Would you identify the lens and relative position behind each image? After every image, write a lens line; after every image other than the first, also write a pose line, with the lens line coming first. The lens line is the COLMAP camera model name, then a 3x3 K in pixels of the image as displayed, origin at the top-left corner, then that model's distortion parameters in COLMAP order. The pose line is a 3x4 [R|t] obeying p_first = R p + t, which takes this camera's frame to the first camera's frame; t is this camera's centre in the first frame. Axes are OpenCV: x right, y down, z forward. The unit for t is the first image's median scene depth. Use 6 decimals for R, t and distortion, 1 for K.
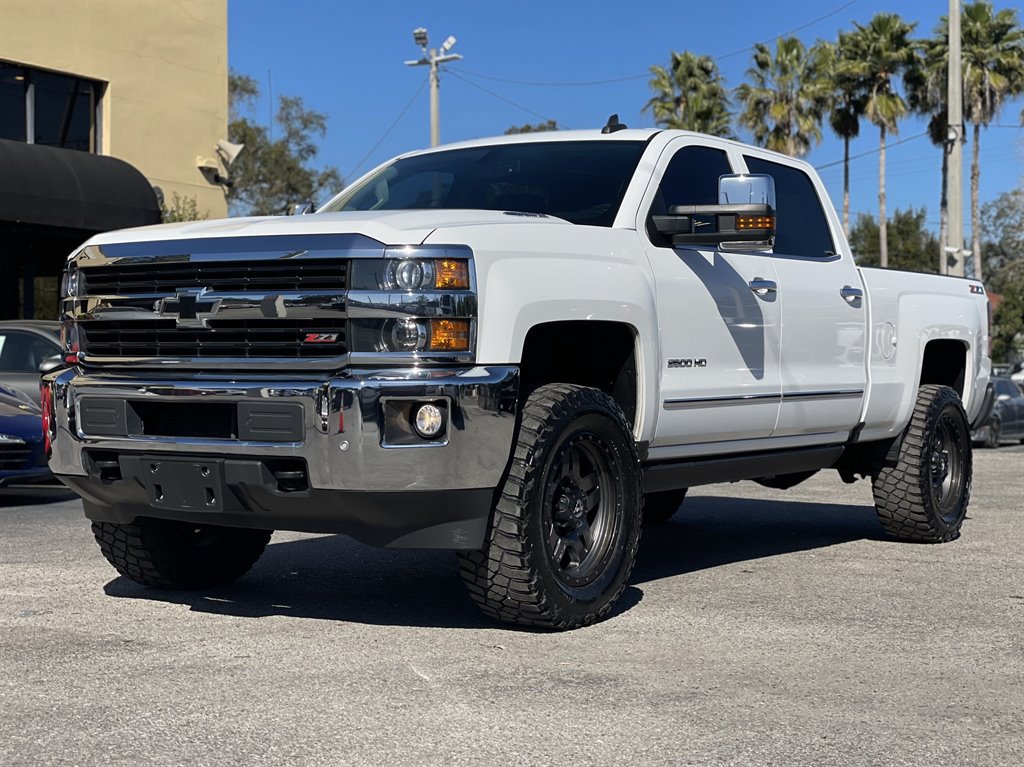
lens RADIAL K [[1607.4, 0, 507.1], [0, 1607.4, 384.6], [0, 0, 1]] dist [0.212958, -0.571781]
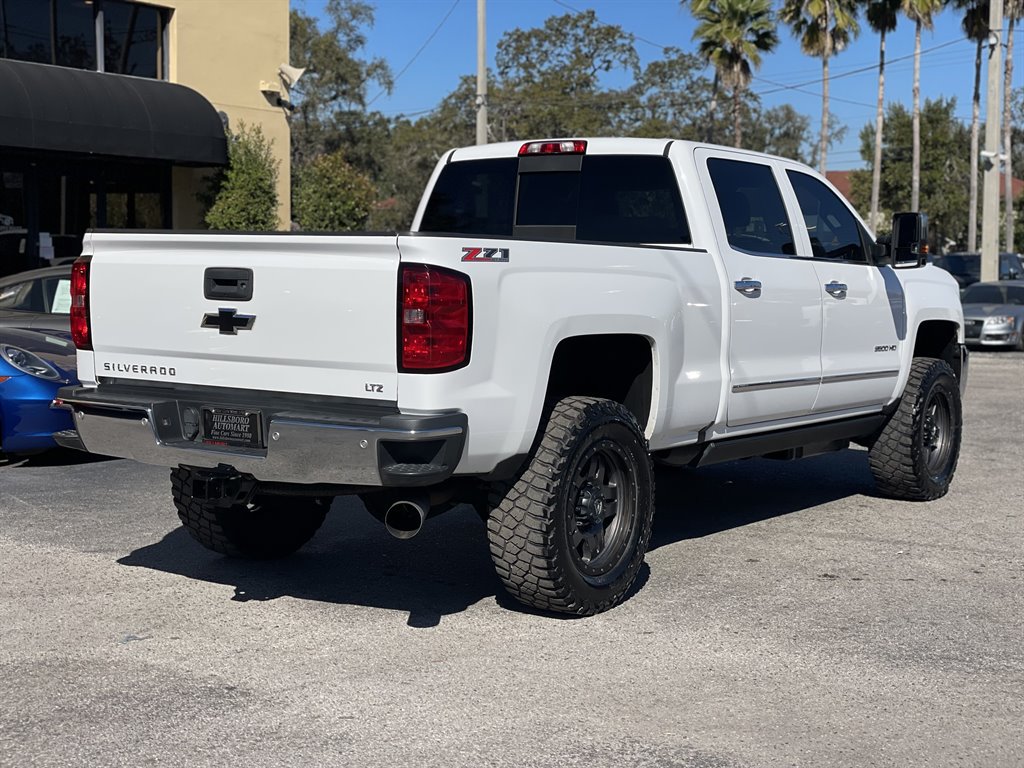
lens RADIAL K [[1521.1, 0, 499.5], [0, 1521.1, 384.2], [0, 0, 1]] dist [0.213611, -0.566670]
pose [[0.999599, 0.008855, -0.026882, -0.013118], [-0.006588, 0.996505, 0.083273, -0.034322], [0.027526, -0.083063, 0.996164, 0.021695]]
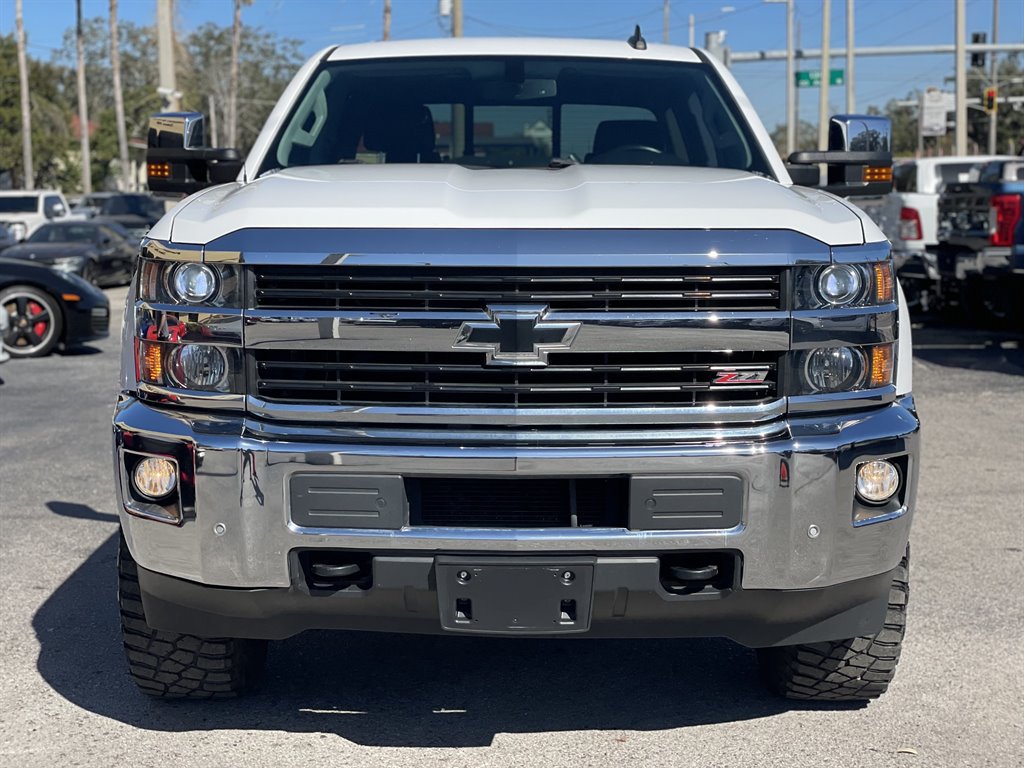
lens RADIAL K [[1521.1, 0, 499.5], [0, 1521.1, 384.2], [0, 0, 1]] dist [0.213611, -0.566670]
pose [[0.833691, -0.074518, 0.547181, -0.173798], [0.008912, 0.992540, 0.121592, -0.033085], [-0.552159, -0.096494, 0.828136, 0.153150]]
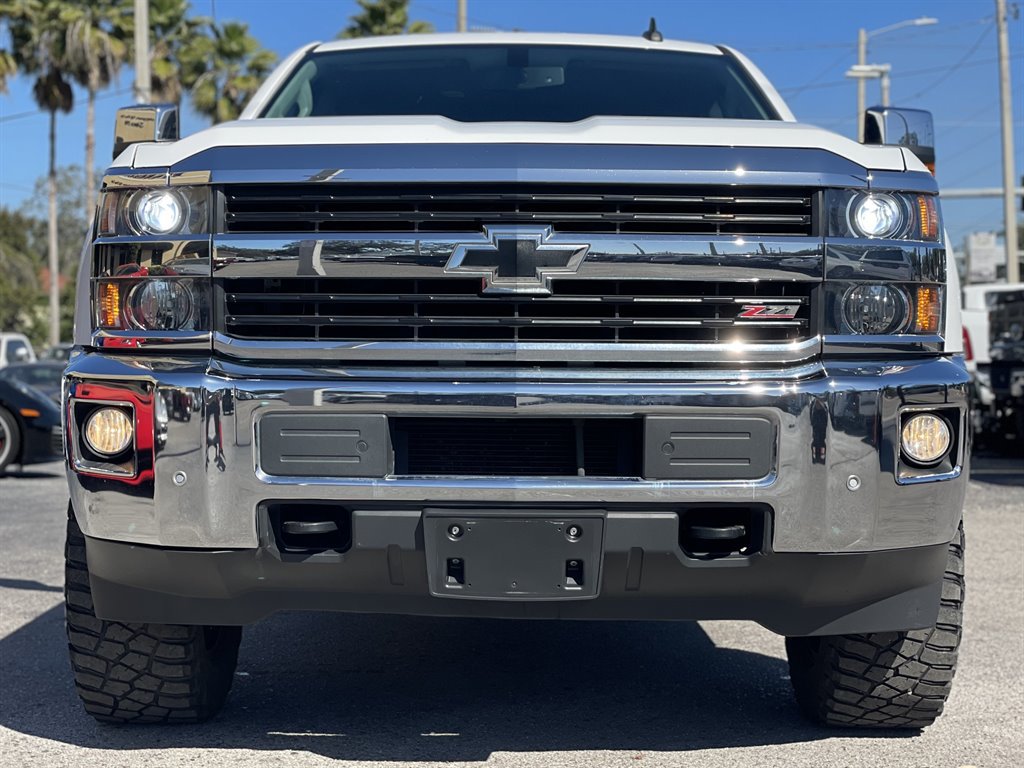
lens RADIAL K [[1687.6, 0, 493.9], [0, 1687.6, 385.8], [0, 0, 1]] dist [0.172218, -0.261910]
pose [[0.837856, -0.010677, 0.545787, -0.172434], [0.004985, 0.999917, 0.011909, -0.002661], [-0.545868, -0.007257, 0.837839, 0.153655]]
